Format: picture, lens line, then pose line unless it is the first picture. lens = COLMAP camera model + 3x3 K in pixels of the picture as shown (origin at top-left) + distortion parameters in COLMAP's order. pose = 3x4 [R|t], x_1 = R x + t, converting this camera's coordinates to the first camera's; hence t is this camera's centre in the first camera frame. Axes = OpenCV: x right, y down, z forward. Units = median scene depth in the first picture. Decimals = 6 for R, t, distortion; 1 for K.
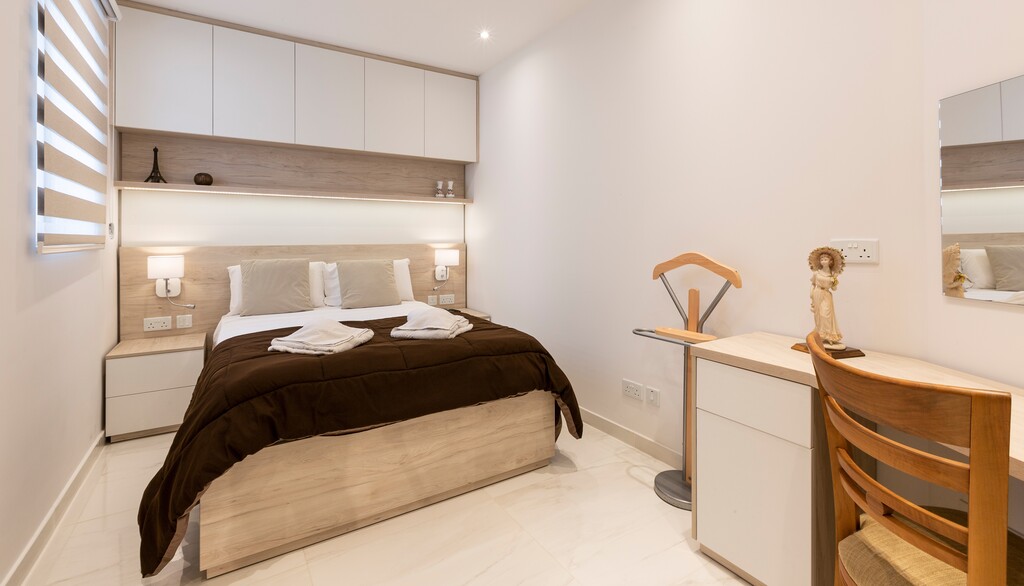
lens RADIAL K [[451.6, 0, 509.8], [0, 451.6, 237.3], [0, 0, 1]] dist [-0.001436, -0.000575]
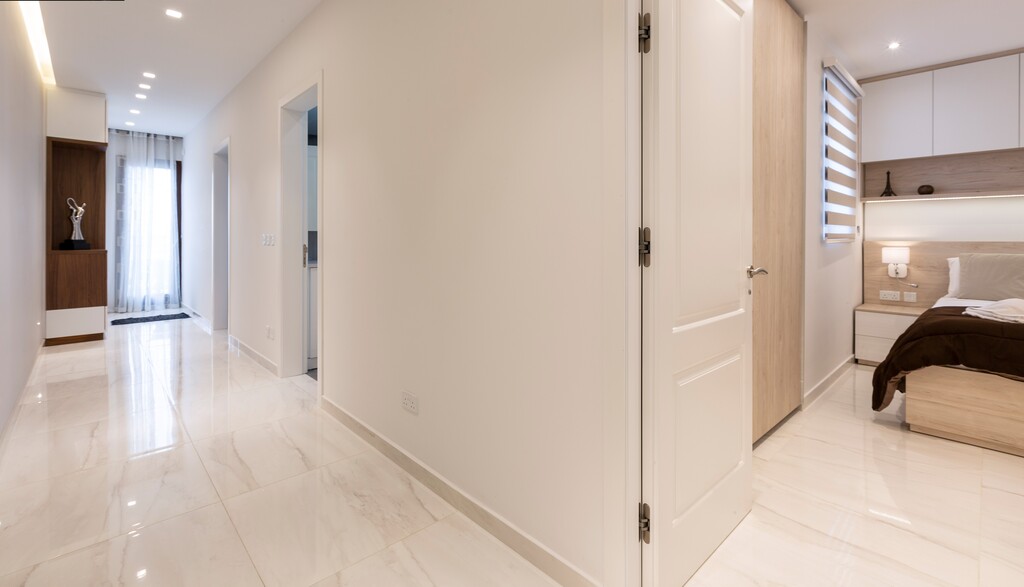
lens RADIAL K [[451.6, 0, 509.8], [0, 451.6, 237.8], [0, 0, 1]] dist [-0.001436, -0.000575]
pose [[0.187010, 0.005045, -0.982345, 0.394097], [0.004145, 0.999974, 0.005924, -0.003323], [0.982349, -0.005179, 0.186984, -0.443814]]
